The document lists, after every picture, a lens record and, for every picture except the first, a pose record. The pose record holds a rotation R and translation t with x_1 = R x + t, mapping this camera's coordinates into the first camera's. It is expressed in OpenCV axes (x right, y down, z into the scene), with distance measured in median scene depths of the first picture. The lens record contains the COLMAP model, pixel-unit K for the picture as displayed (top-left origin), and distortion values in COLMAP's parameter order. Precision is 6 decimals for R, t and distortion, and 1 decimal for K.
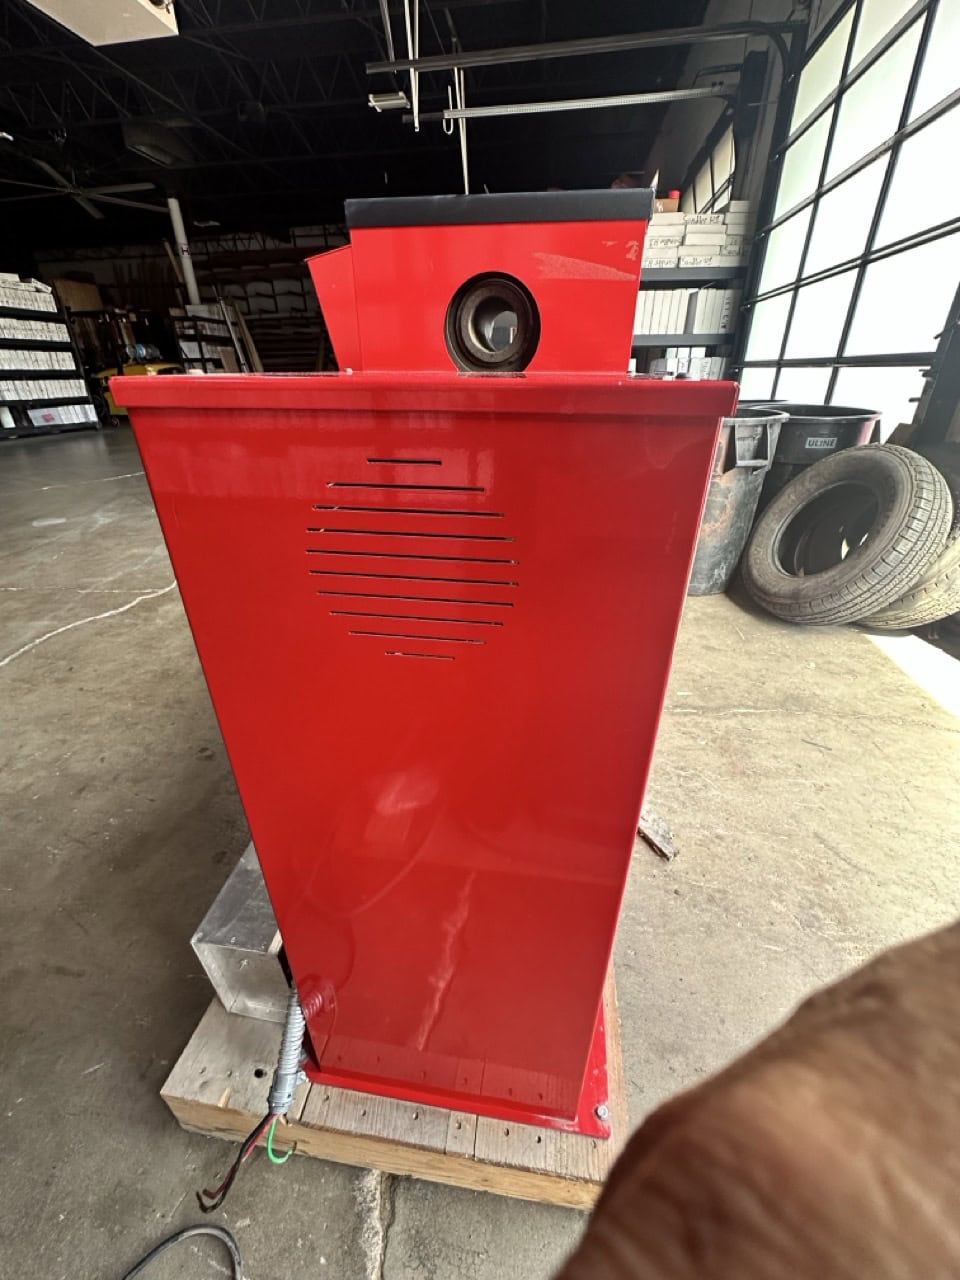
lens RADIAL K [[513.1, 0, 480.2], [0, 513.1, 642.4], [0, 0, 1]] dist [-0.003748, 0.000328]
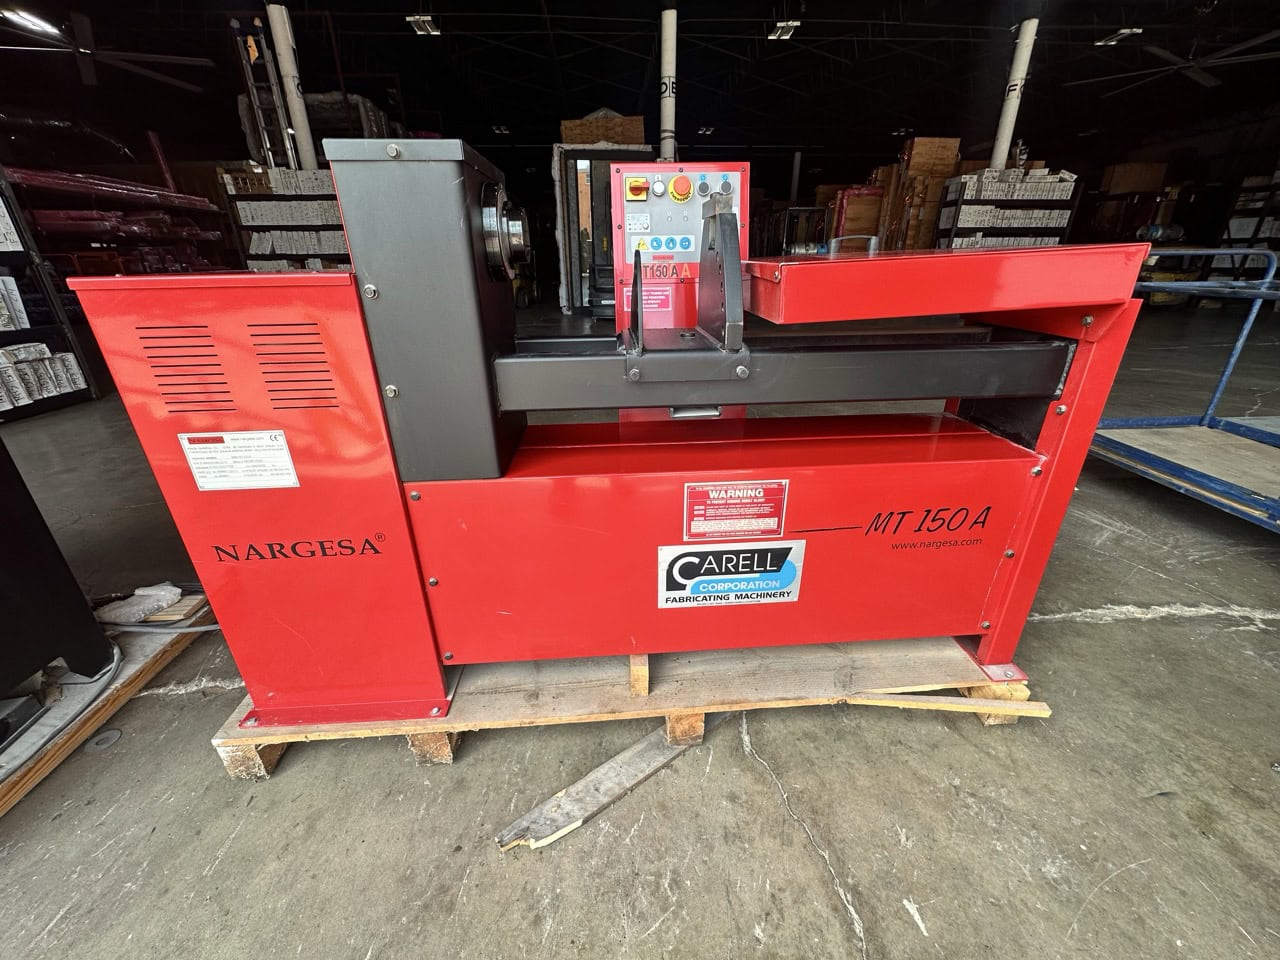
lens RADIAL K [[513.1, 0, 644.3], [0, 513.1, 482.9], [0, 0, 1]] dist [-0.003748, 0.000328]
pose [[0.206193, 0.392542, -0.896323, 0.099560], [-0.451488, 0.850839, 0.268760, -0.041777], [0.868126, 0.349263, 0.352664, 0.076402]]
